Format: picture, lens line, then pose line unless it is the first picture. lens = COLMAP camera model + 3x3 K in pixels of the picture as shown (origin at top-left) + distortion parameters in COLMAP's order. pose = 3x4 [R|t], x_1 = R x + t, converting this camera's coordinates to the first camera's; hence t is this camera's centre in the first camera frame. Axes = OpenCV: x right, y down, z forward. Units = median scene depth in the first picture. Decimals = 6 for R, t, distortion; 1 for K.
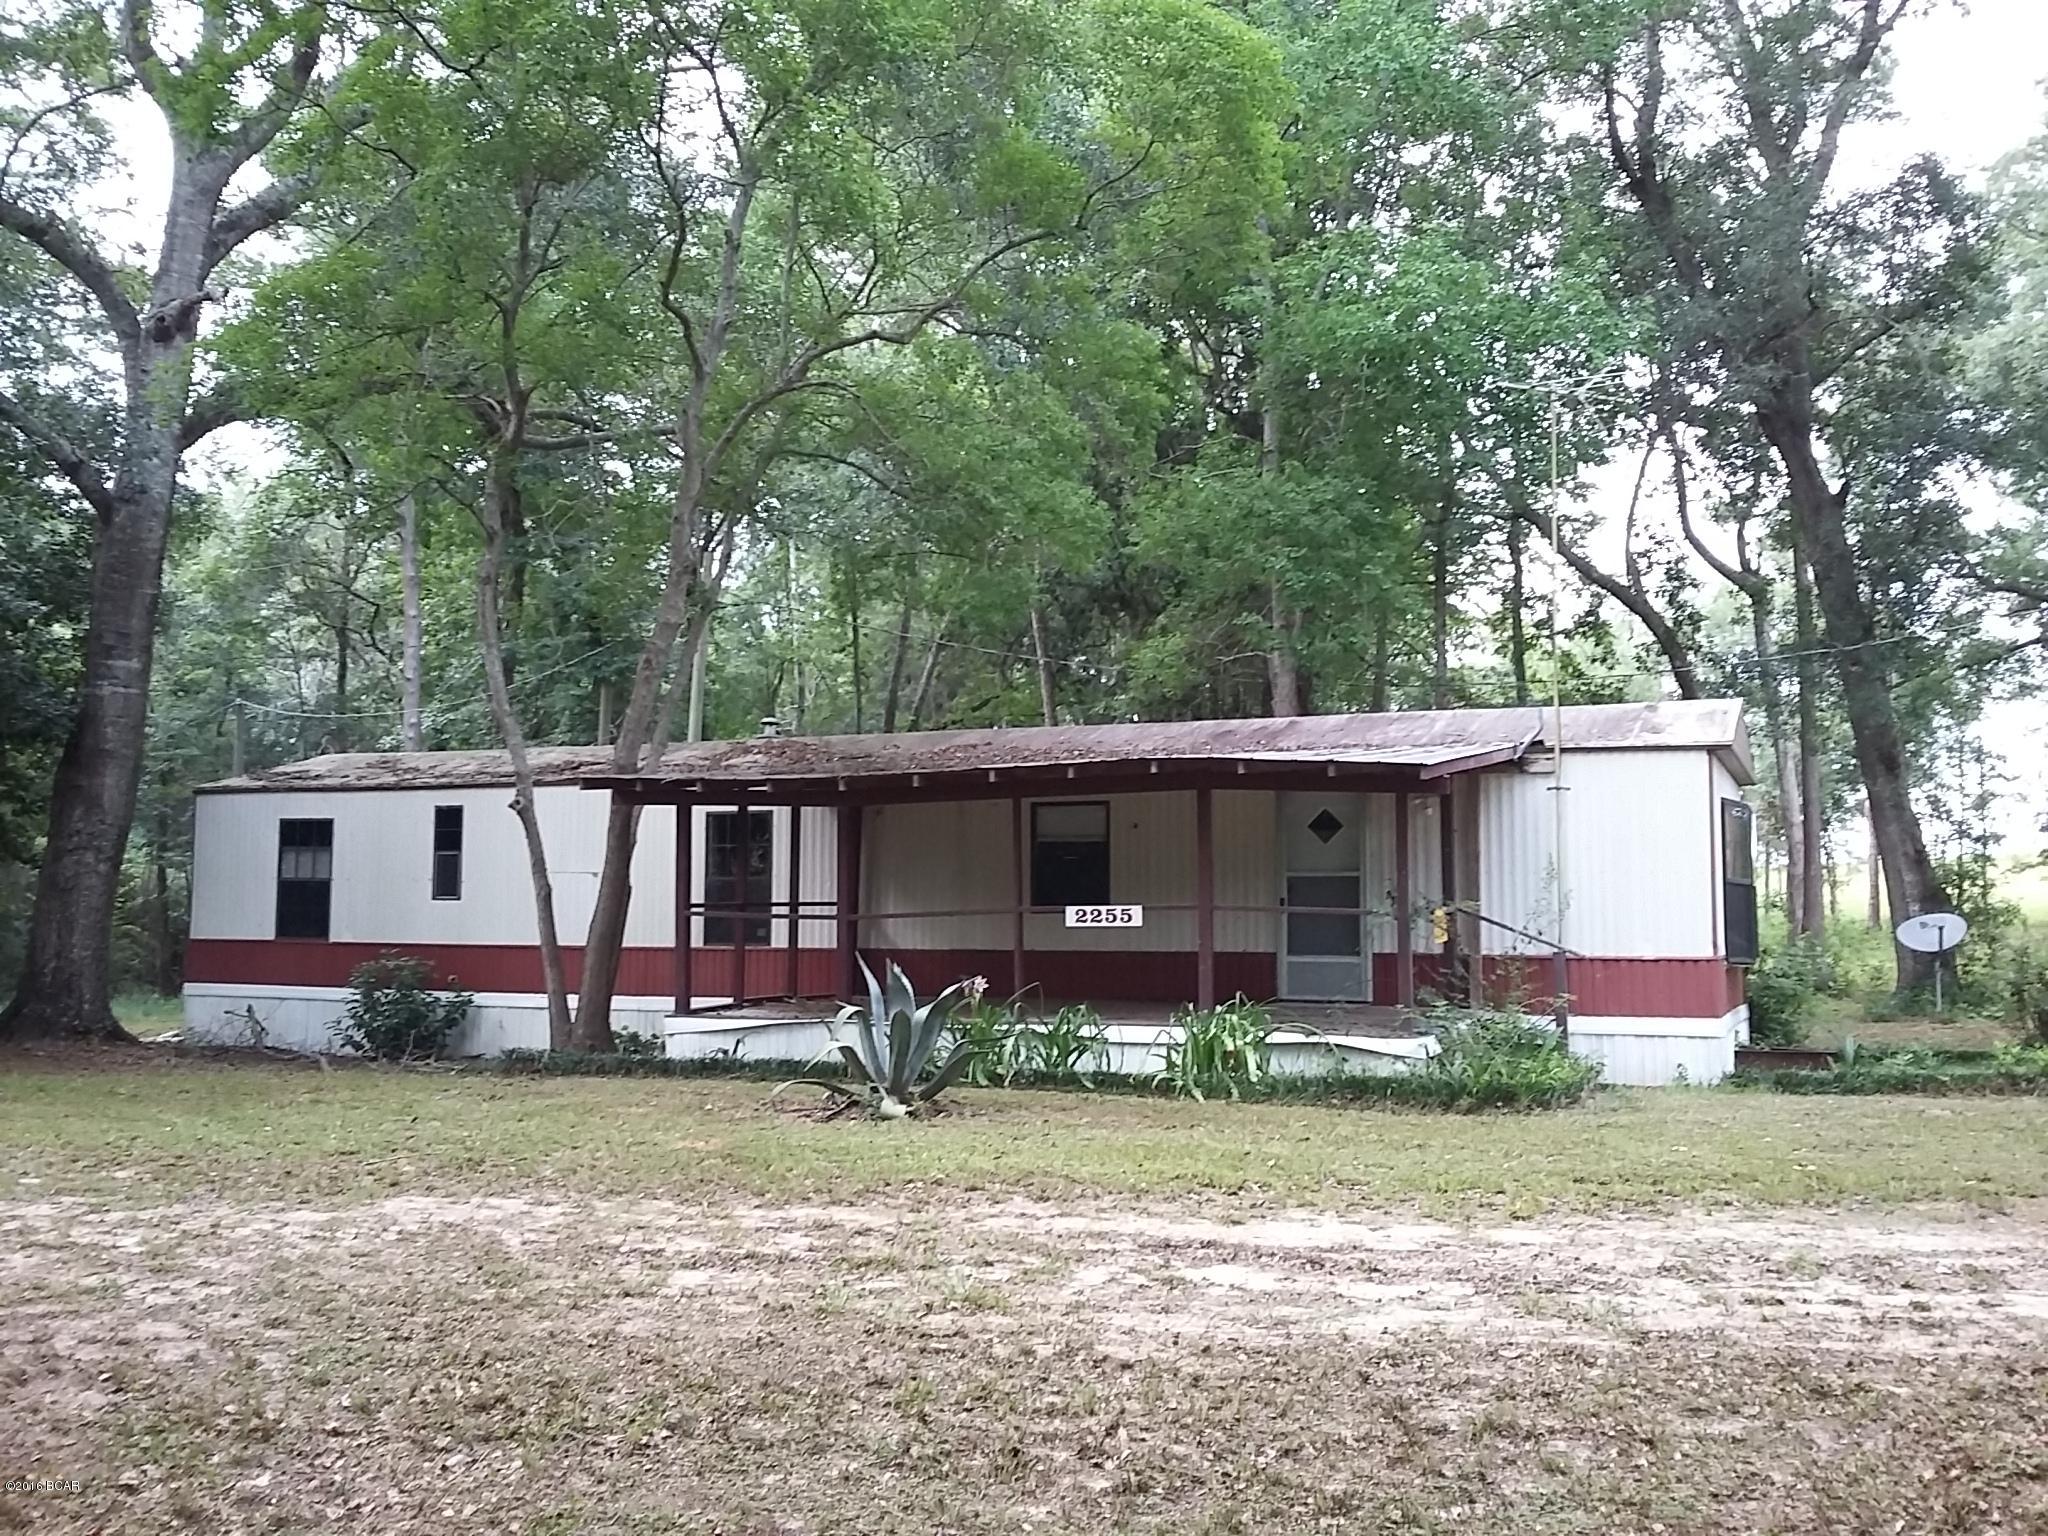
lens RADIAL K [[1856.2, 0, 1028.6], [0, 1856.2, 766.7], [0, 0, 1]] dist [0.005001, 0.000000]
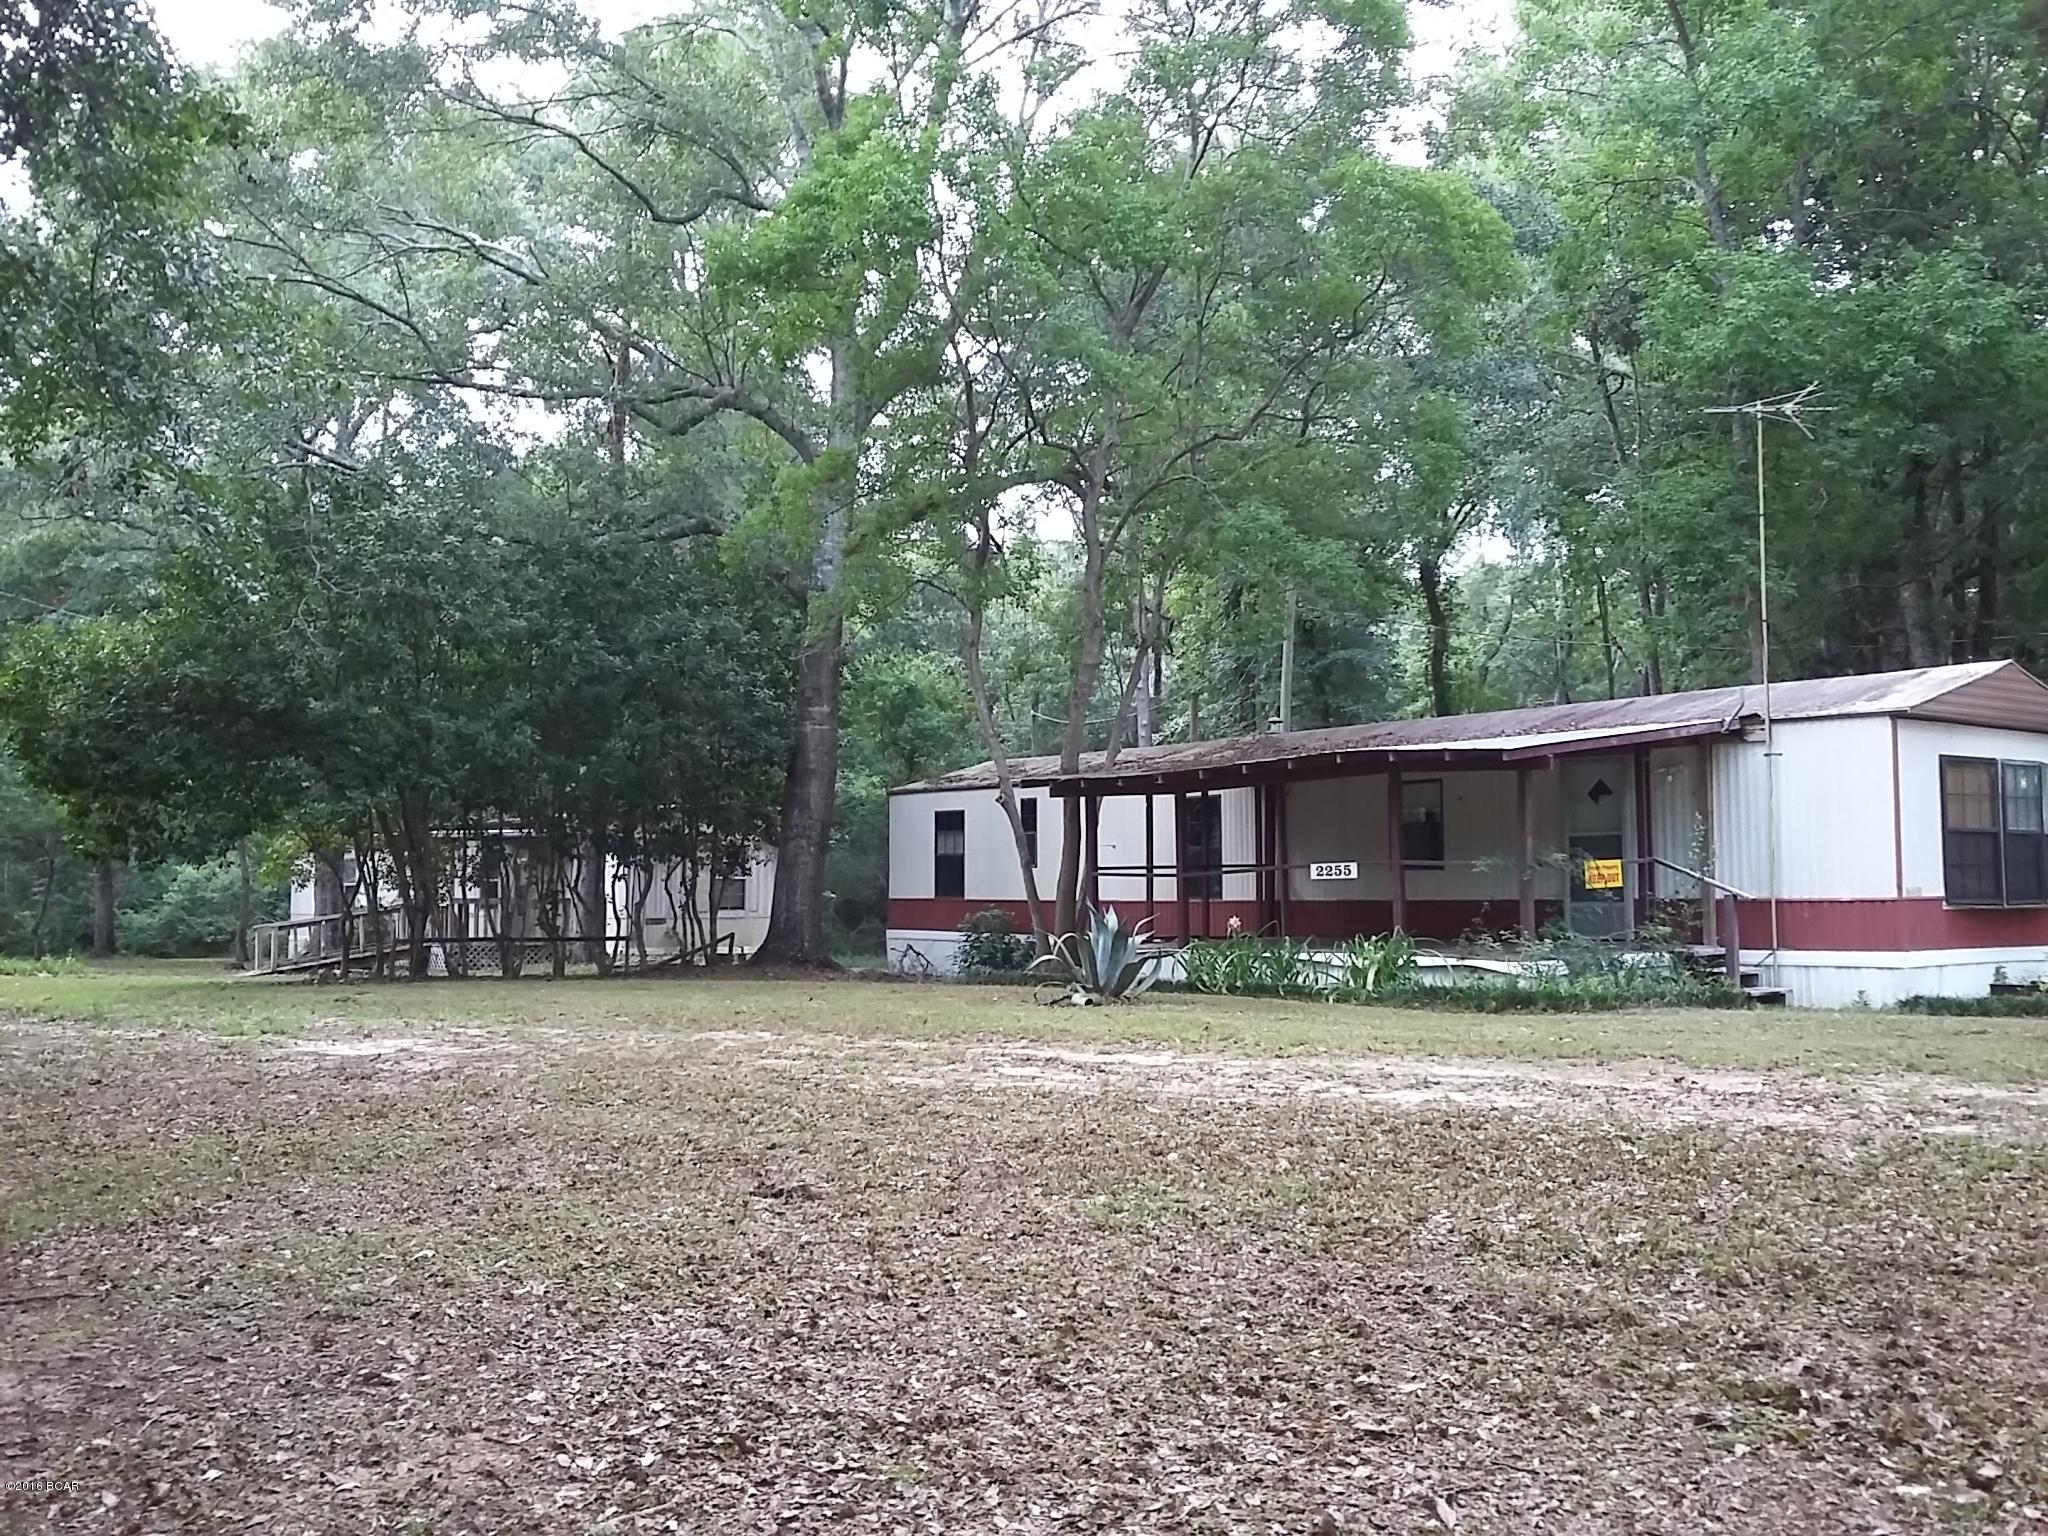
lens RADIAL K [[1856.2, 0, 1018.8], [0, 1856.2, 770.0], [0, 0, 1]] dist [0.005001, 0.000000]
pose [[0.874629, -0.043438, -0.482843, 0.383389], [0.053184, 0.998564, 0.006506, -0.009868], [0.481867, -0.031370, 0.875683, -0.214013]]
